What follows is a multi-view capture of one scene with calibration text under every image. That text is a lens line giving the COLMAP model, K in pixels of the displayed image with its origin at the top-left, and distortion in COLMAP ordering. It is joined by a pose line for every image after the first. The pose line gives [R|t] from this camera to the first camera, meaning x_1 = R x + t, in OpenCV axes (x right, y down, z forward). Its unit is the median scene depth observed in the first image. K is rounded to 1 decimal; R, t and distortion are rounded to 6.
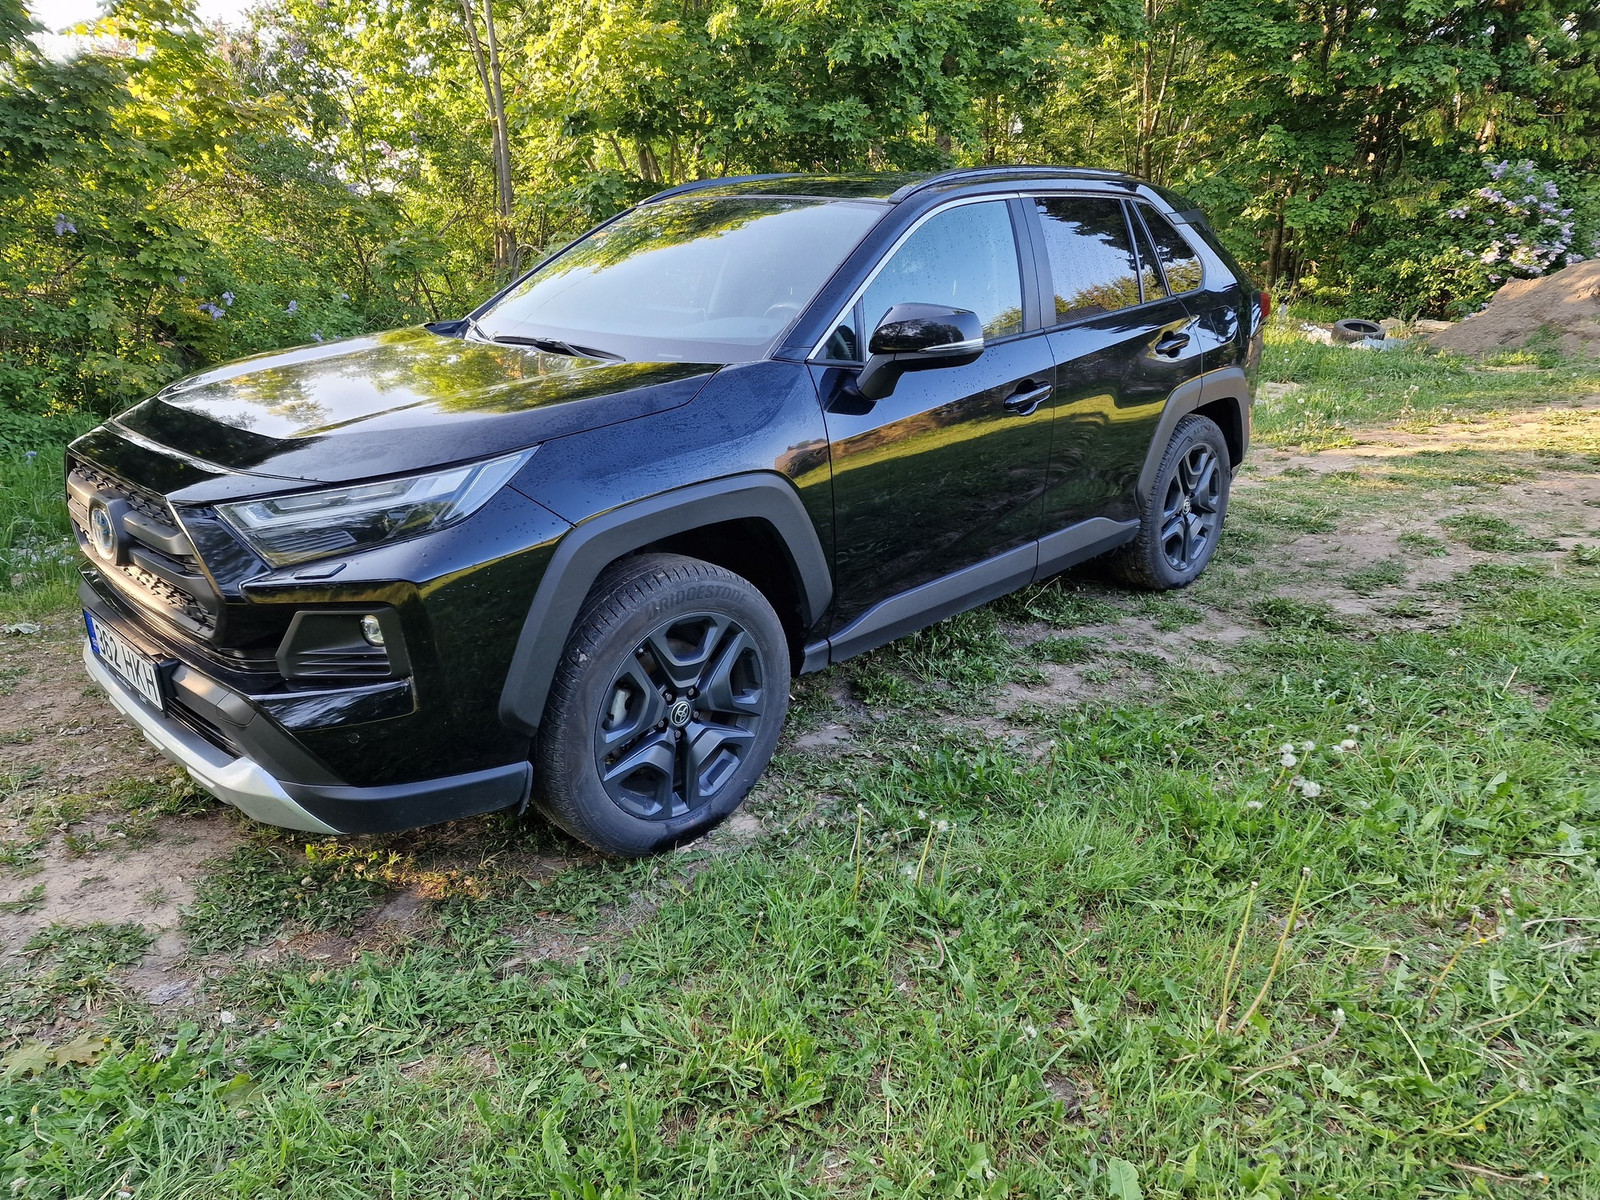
lens RADIAL K [[1072.8, 0, 801.1], [0, 1072.8, 602.8], [0, 0, 1]] dist [0.007142, -0.005830]
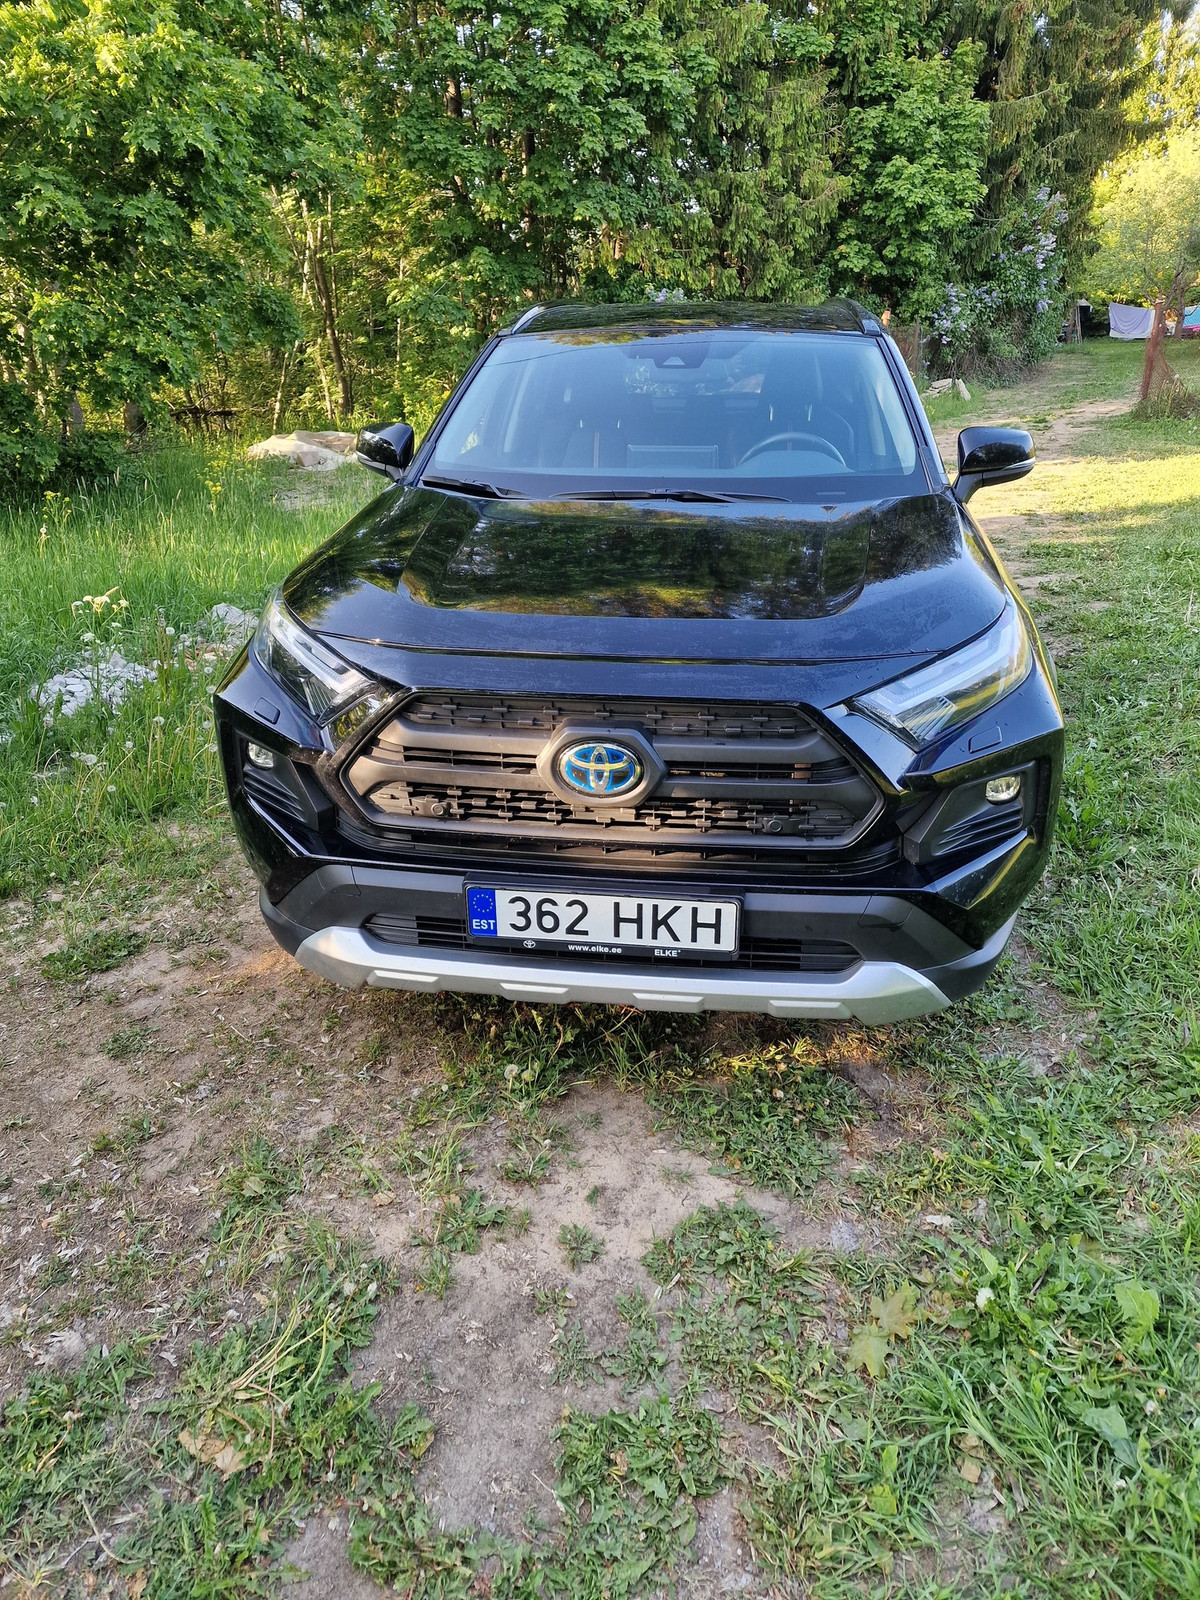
lens RADIAL K [[1072.8, 0, 595.1], [0, 1072.8, 804.5], [0, 0, 1]] dist [0.007142, -0.005830]
pose [[0.794222, -0.237496, 0.559292, -0.276053], [0.196647, 0.971380, 0.133236, -0.036617], [-0.574927, 0.004165, 0.818194, 0.087502]]
